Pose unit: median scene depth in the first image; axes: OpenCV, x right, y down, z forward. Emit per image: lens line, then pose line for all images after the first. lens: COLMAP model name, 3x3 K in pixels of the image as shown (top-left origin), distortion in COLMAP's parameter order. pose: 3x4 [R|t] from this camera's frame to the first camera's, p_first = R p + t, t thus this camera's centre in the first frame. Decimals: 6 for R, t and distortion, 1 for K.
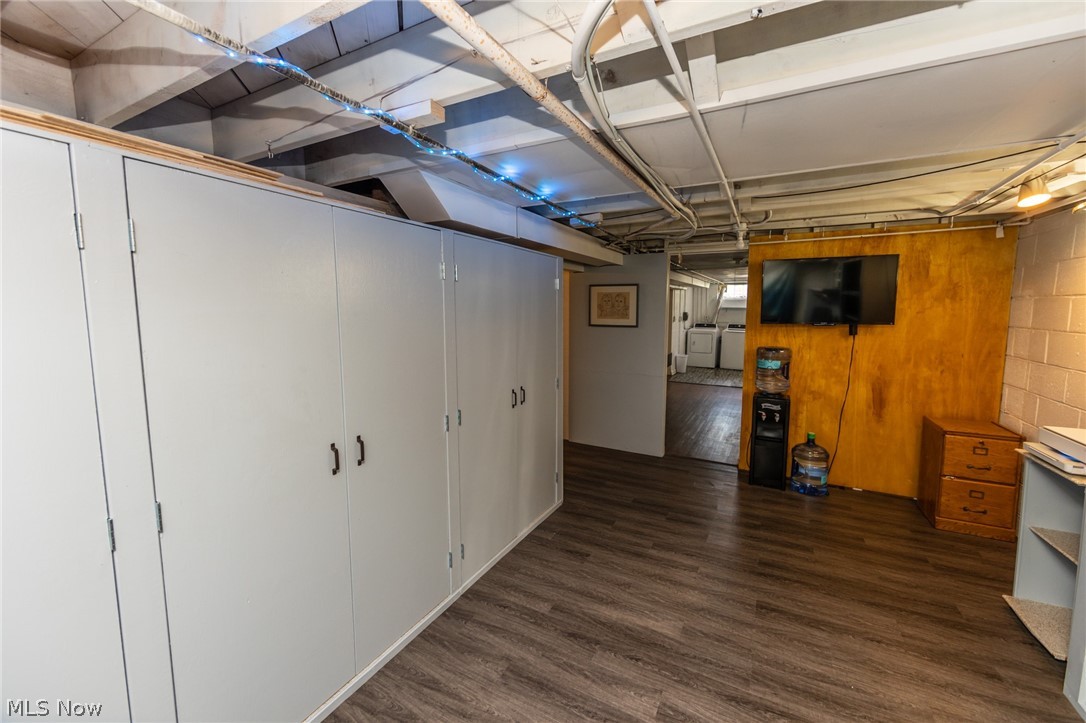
lens RADIAL K [[426.5, 0, 547.5], [0, 426.5, 354.5], [0, 0, 1]] dist [-0.003279, -0.000178]
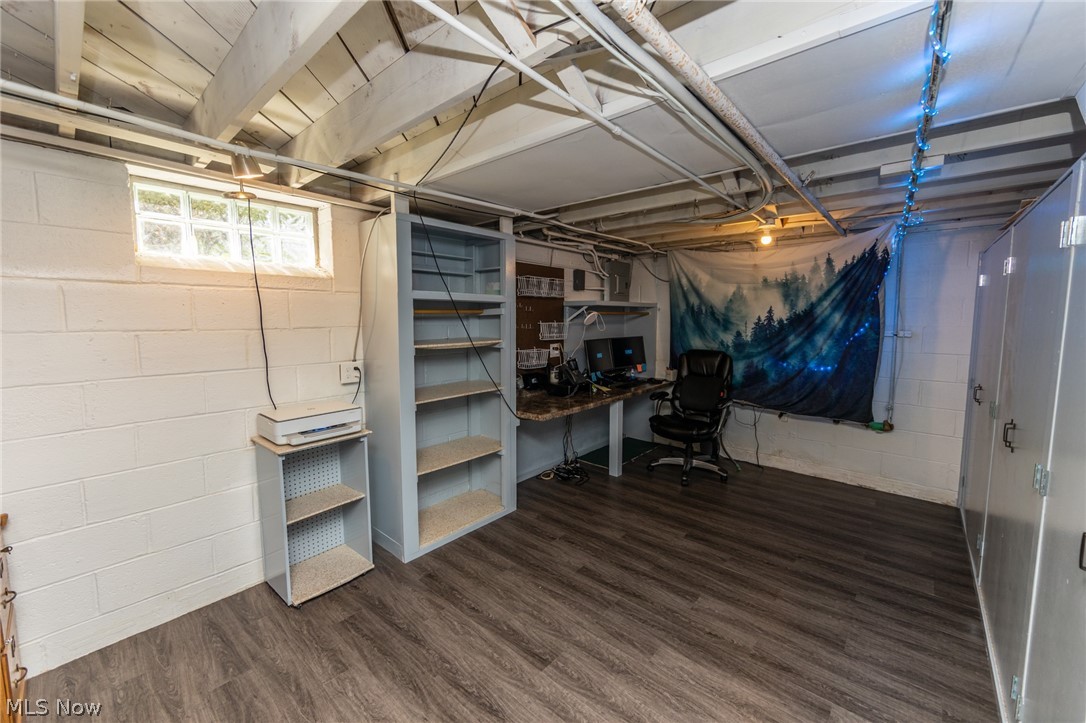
lens RADIAL K [[426.5, 0, 542.1], [0, 426.5, 356.7], [0, 0, 1]] dist [-0.003279, -0.000178]
pose [[-0.973047, -0.023125, 0.229446, 0.334636], [0.023480, 0.979854, 0.198332, -0.152120], [-0.229410, 0.198373, -0.952900, 1.688786]]
